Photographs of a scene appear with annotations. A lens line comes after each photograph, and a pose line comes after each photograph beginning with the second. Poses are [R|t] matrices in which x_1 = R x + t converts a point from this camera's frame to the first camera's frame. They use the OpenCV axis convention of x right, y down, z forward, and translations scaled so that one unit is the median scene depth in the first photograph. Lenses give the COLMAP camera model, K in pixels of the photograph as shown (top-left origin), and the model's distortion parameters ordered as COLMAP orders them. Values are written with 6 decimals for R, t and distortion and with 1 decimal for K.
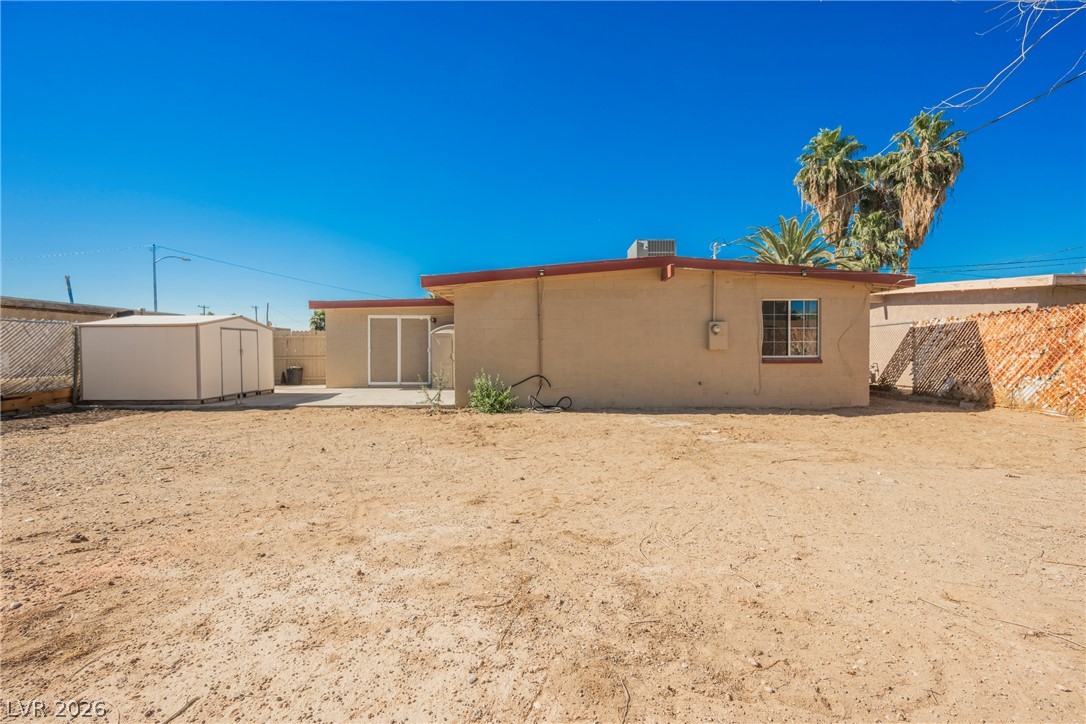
lens RADIAL K [[429.9, 0, 543.0], [0, 429.9, 362.0], [0, 0, 1]] dist [-0.000033, 0.000053]
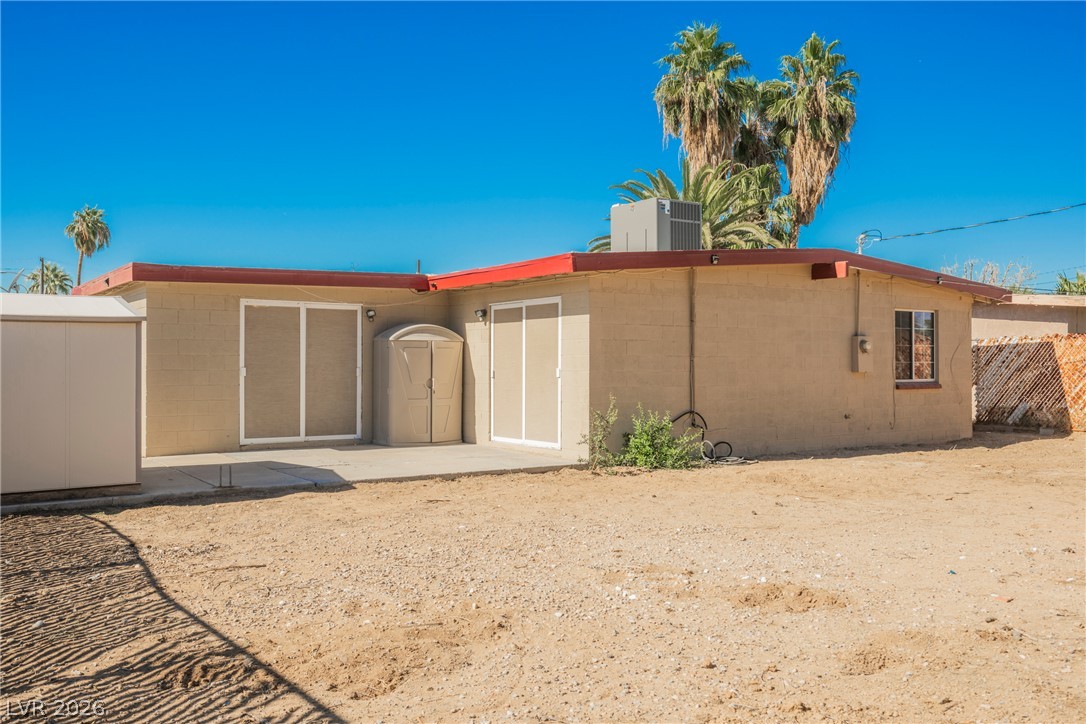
lens RADIAL K [[960.3, 0, 543.0], [0, 960.3, 362.0], [0, 0, 1]] dist [0.003814, 0.011677]
pose [[0.820597, 0.005121, 0.571484, -1.022639], [0.012597, 0.999555, -0.027045, -0.007405], [-0.571368, 0.029393, 0.820168, -0.086334]]
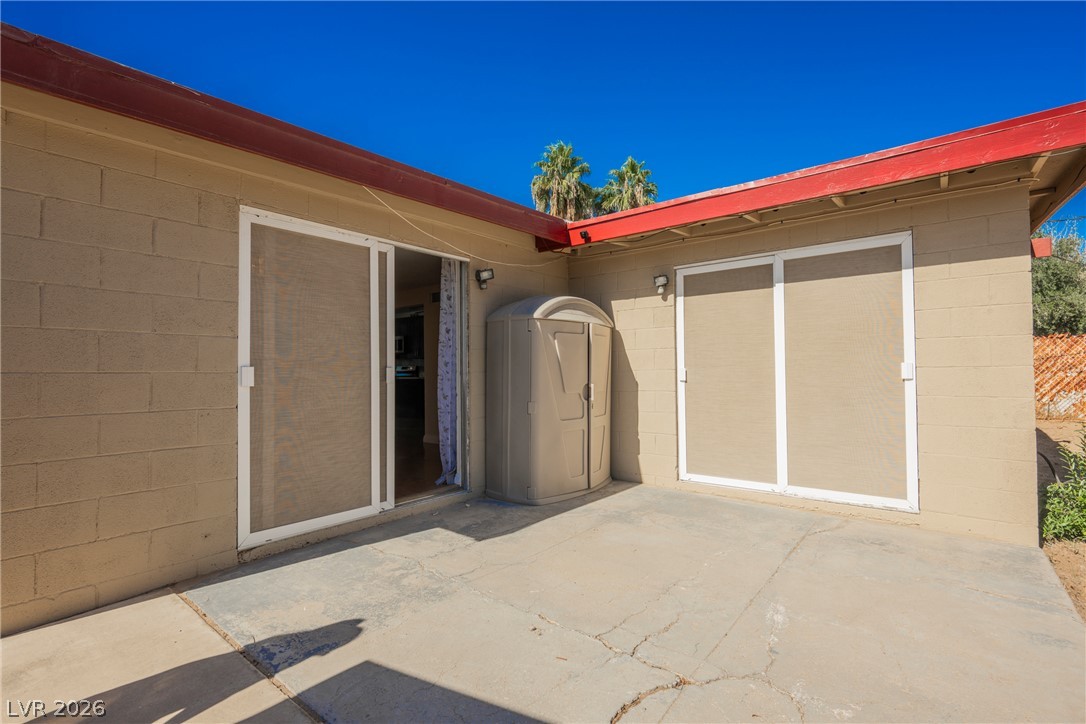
lens RADIAL K [[496.7, 0, 543.0], [0, 496.7, 362.0], [0, 0, 1]] dist [0.003428, 0.000371]
pose [[0.622993, 0.010867, 0.782152, -0.693162], [0.026251, 0.999050, -0.034790, -0.031074], [-0.781787, 0.042206, 0.622116, 1.028178]]
